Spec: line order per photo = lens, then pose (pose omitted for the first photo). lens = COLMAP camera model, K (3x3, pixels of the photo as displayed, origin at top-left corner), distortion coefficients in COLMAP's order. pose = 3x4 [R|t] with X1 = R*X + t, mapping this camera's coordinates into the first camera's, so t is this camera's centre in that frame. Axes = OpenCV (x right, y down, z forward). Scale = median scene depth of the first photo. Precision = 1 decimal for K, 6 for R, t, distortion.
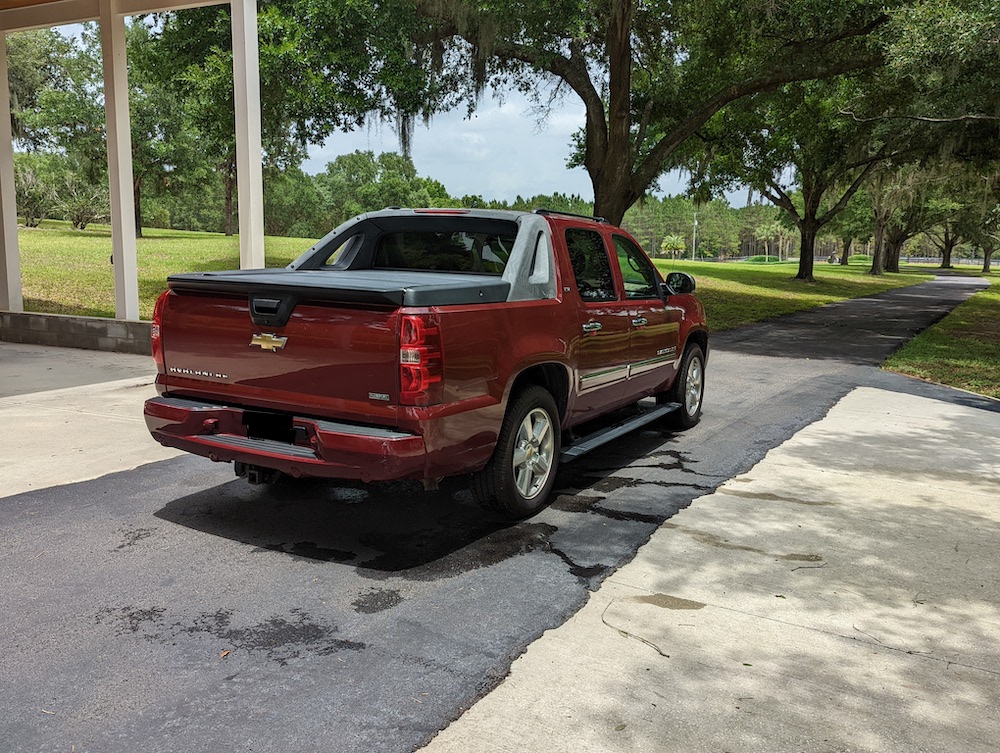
lens RADIAL K [[862.2, 0, 500.0], [0, 862.2, 376.5], [0, 0, 1]] dist [0.070104, -0.062997]
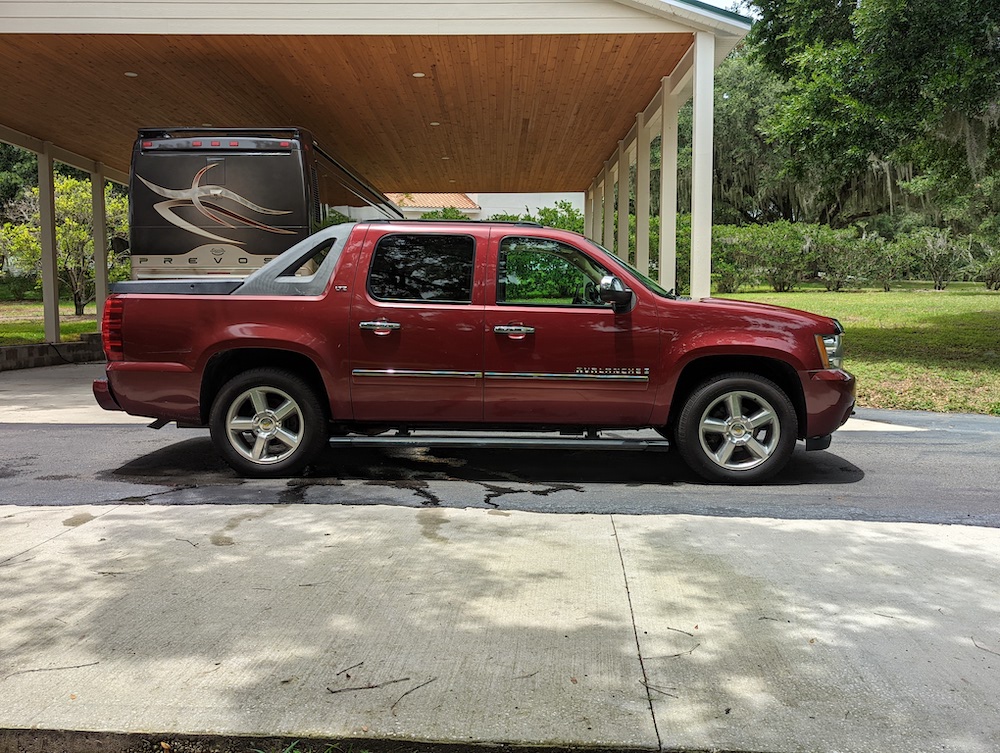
lens RADIAL K [[862.2, 0, 500.0], [0, 862.2, 376.5], [0, 0, 1]] dist [0.070104, -0.062997]
pose [[0.448910, 0.049518, -0.892204, 1.298765], [-0.120262, 0.992727, -0.005413, -0.010188], [0.885447, 0.109728, 0.451600, 0.772323]]
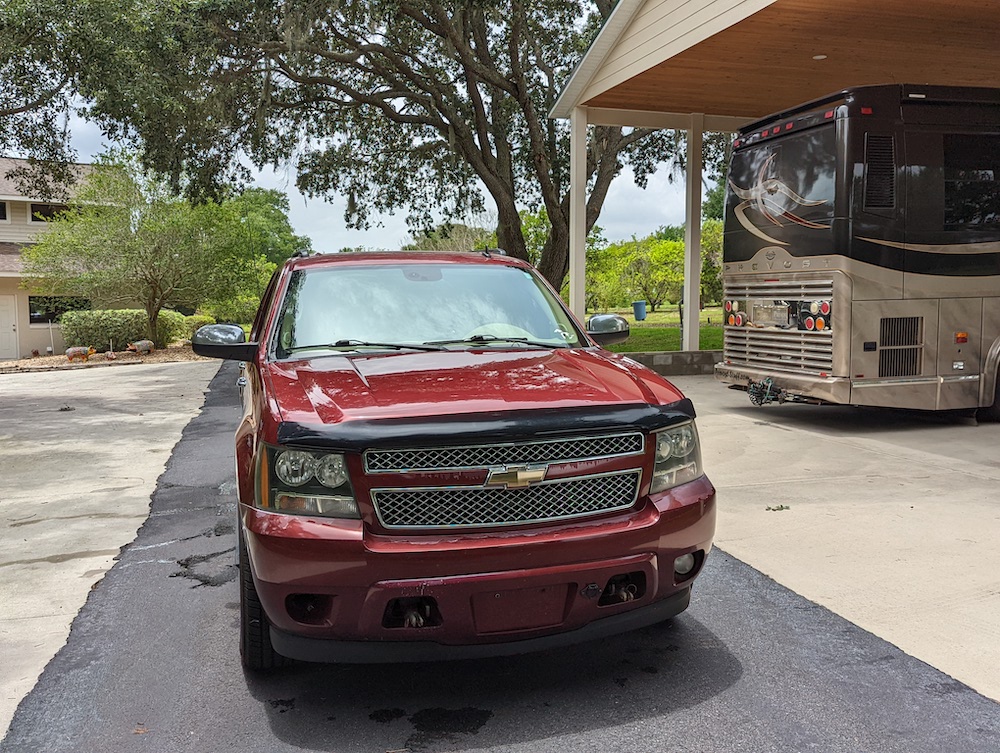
lens RADIAL K [[896.1, 0, 495.8], [0, 896.1, 388.5], [0, 0, 1]] dist [0.096315, -0.127518]
pose [[-0.700994, 0.059425, -0.710687, 0.776082], [-0.109068, 0.975867, 0.189179, -0.316853], [0.704778, 0.210126, -0.677595, 2.288773]]
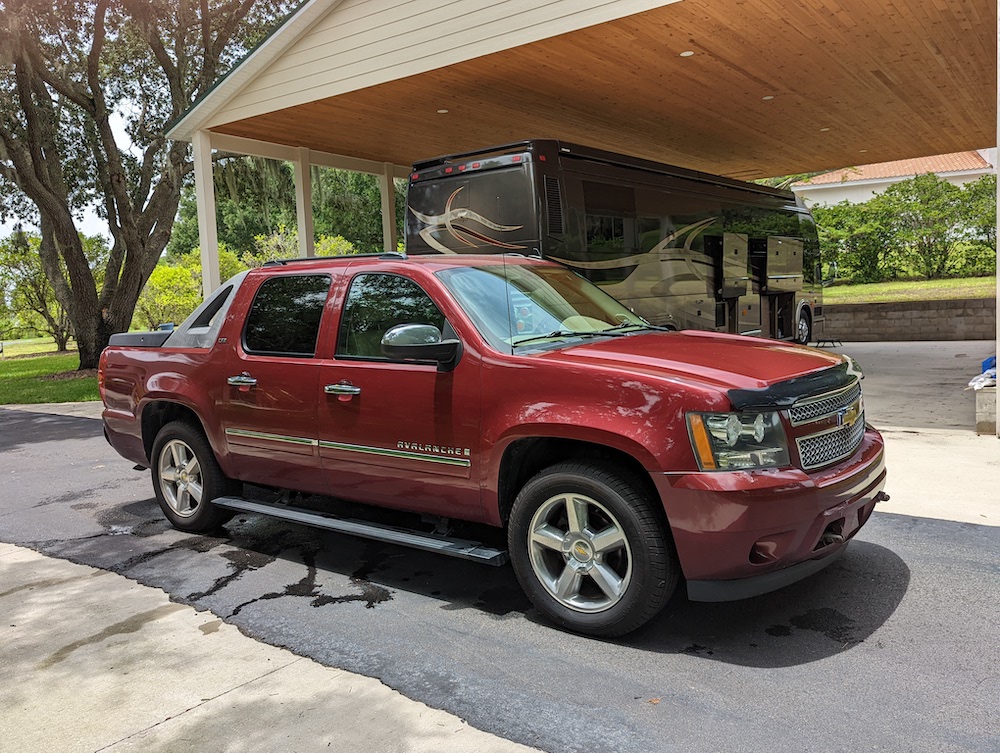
lens RADIAL K [[813.3, 0, 510.7], [0, 813.3, 373.6], [0, 0, 1]] dist [0.053517, -0.055157]
pose [[-0.153751, 0.073261, -0.985390, 1.110386], [-0.102098, 0.990732, 0.089589, -0.207862], [0.982821, 0.114380, -0.144846, 1.659793]]
